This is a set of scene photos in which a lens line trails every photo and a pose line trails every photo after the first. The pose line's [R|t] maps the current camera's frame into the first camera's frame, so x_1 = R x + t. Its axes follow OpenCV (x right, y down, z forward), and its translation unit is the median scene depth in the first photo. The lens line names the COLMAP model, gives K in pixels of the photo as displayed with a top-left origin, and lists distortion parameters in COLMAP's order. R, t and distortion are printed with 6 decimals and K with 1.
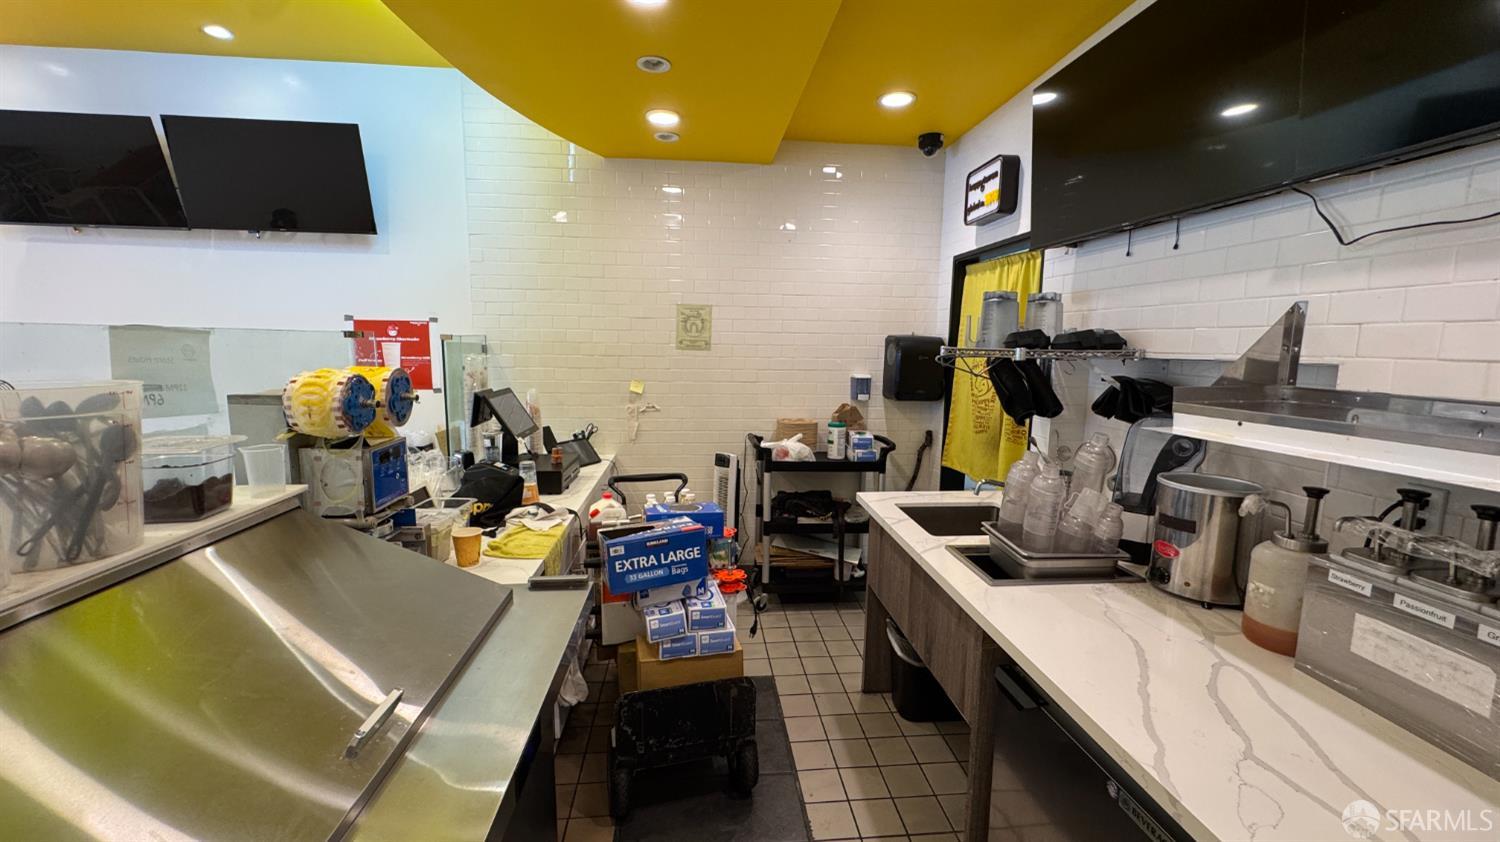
lens RADIAL K [[598.2, 0, 749.2], [0, 598.2, 420.3], [0, 0, 1]] dist [-0.002398, 0.000301]
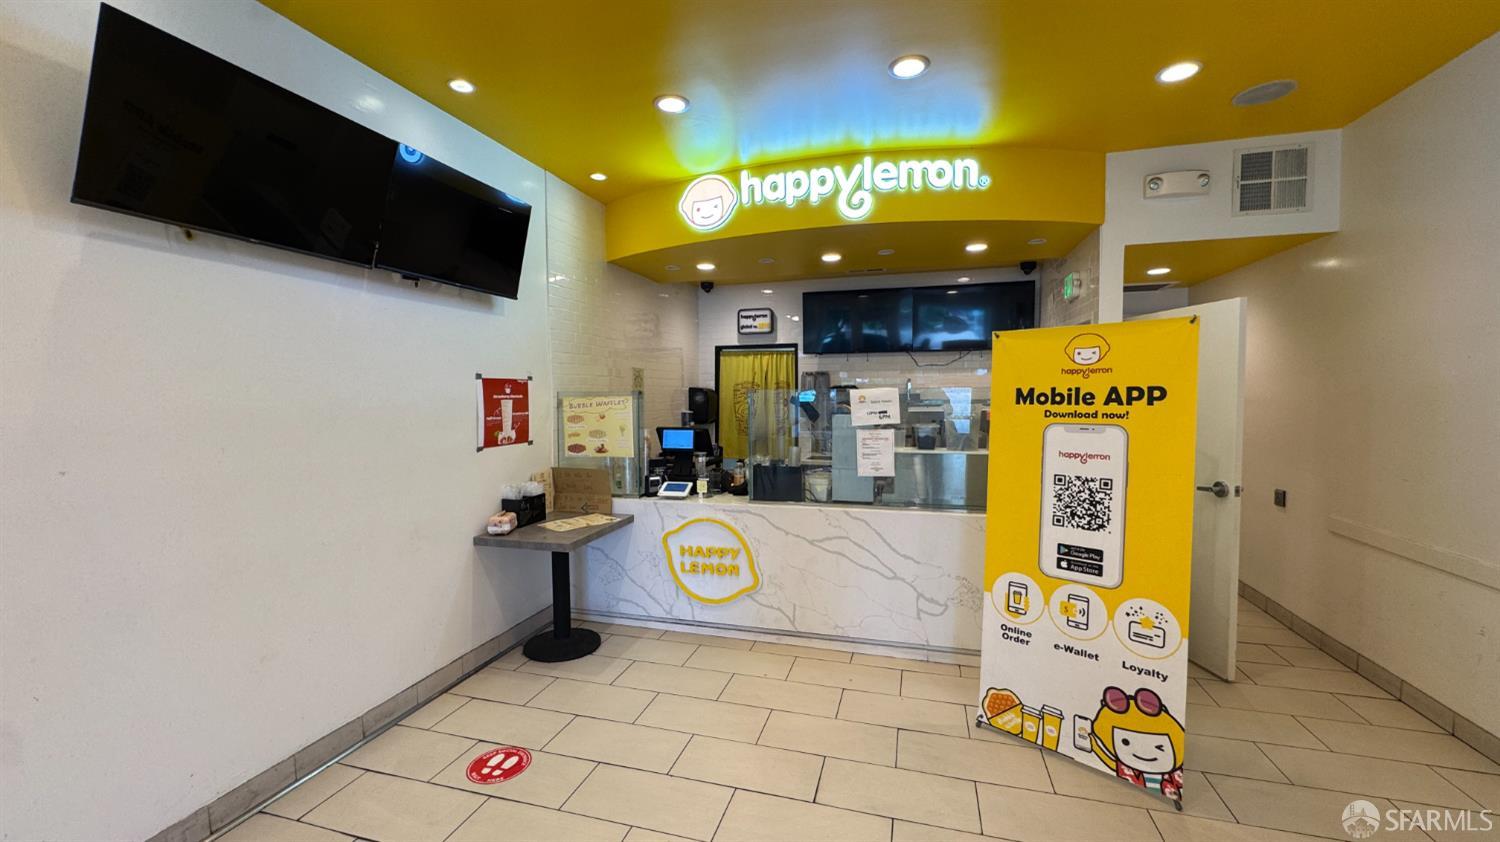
lens RADIAL K [[598.2, 0, 745.7], [0, 598.2, 419.9], [0, 0, 1]] dist [-0.002398, 0.000301]
pose [[0.365561, -0.060522, 0.928818, -1.472049], [0.135714, 0.990685, 0.011139, -0.052985], [-0.920840, 0.121981, 0.370370, 0.247335]]
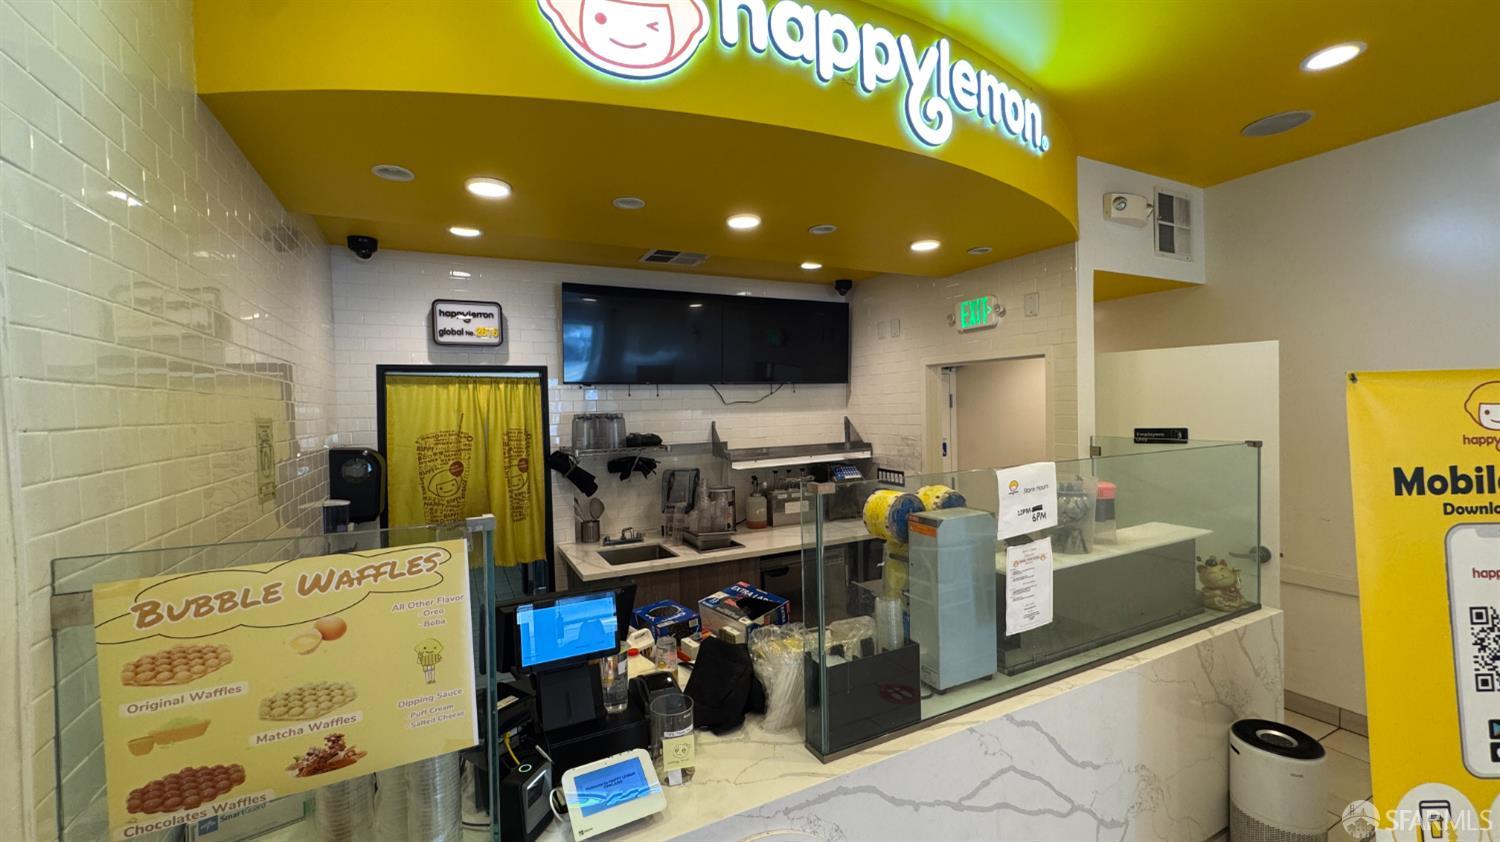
lens RADIAL K [[598.2, 0, 752.0], [0, 598.2, 419.8], [0, 0, 1]] dist [-0.002398, 0.000301]
pose [[-0.375013, -0.023718, 0.926716, -0.832091], [0.142096, 0.986388, 0.082747, -0.189280], [-0.916064, 0.162714, -0.366538, 0.851511]]
